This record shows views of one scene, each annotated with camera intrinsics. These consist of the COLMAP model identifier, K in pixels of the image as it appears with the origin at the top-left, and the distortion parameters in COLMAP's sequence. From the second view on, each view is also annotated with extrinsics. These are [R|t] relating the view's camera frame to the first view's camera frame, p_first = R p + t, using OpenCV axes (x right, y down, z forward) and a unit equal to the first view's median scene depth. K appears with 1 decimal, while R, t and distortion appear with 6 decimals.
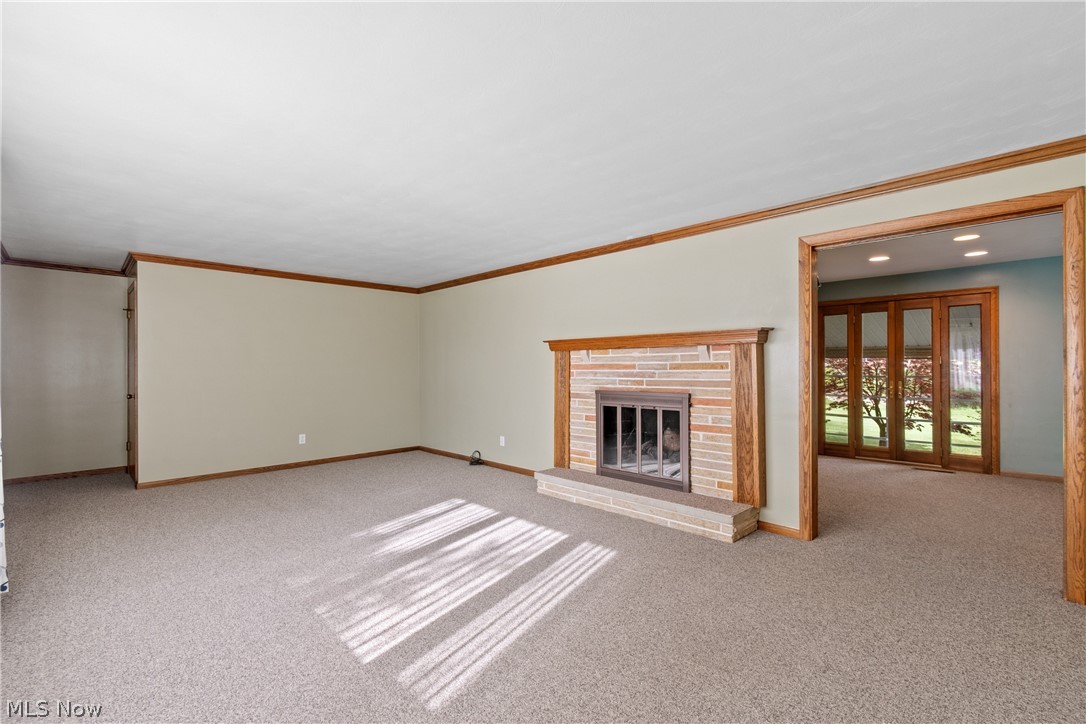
lens RADIAL K [[478.6, 0, 539.1], [0, 478.6, 367.4], [0, 0, 1]] dist [0.003686, -0.000776]
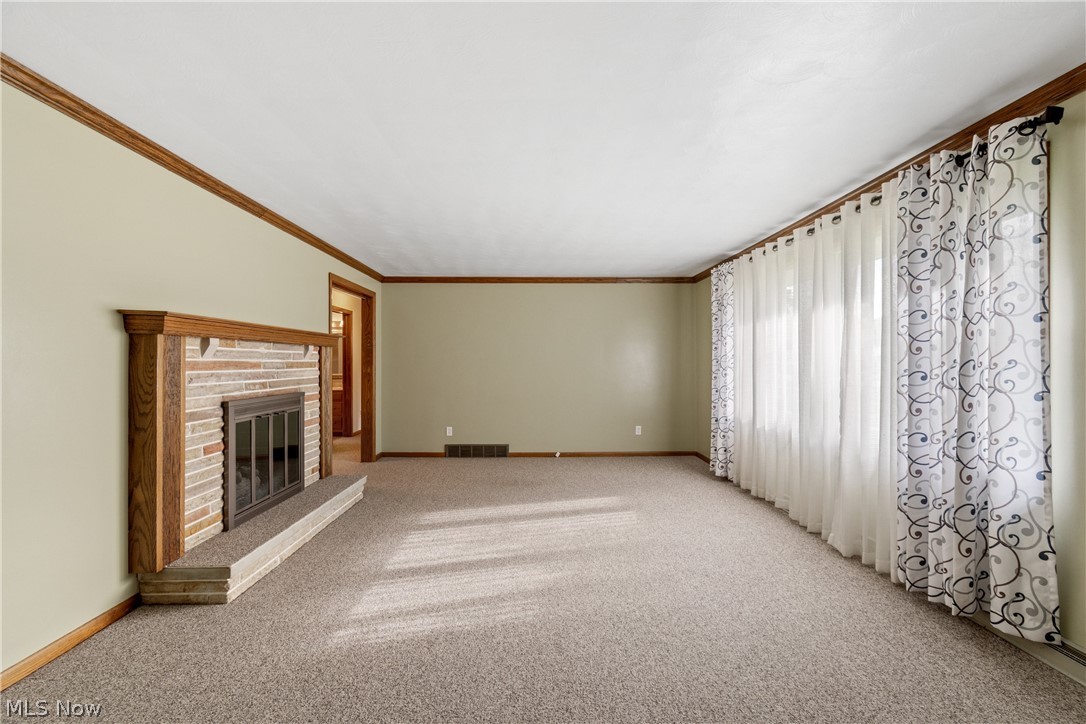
lens RADIAL K [[478.6, 0, 535.8], [0, 478.6, 362.4], [0, 0, 1]] dist [0.003686, -0.000776]
pose [[-0.716770, 0.008000, 0.697264, -0.685017], [0.006088, 0.999968, -0.005214, 0.000250], [-0.697284, 0.000507, -0.716795, 1.266317]]
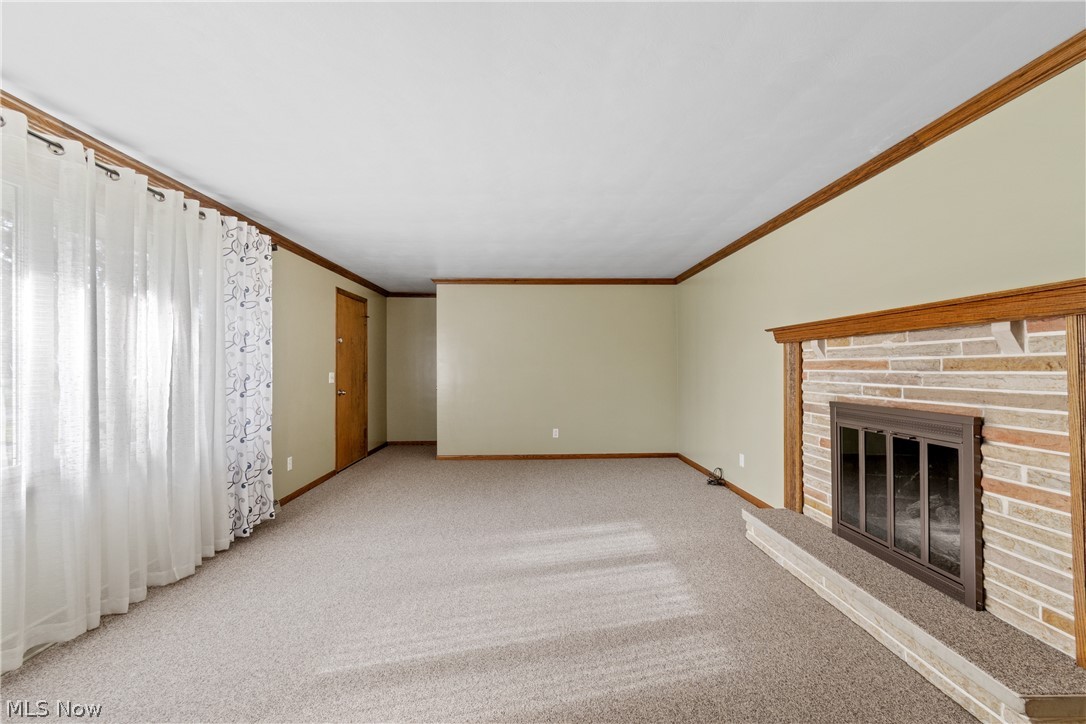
lens RADIAL K [[478.6, 0, 542.4], [0, 478.6, 363.9], [0, 0, 1]] dist [0.003686, -0.000776]
pose [[0.734812, -0.003449, -0.678262, 0.293200], [0.001546, 0.999993, -0.003410, -0.001634], [0.678269, 0.001458, 0.734813, 0.278178]]
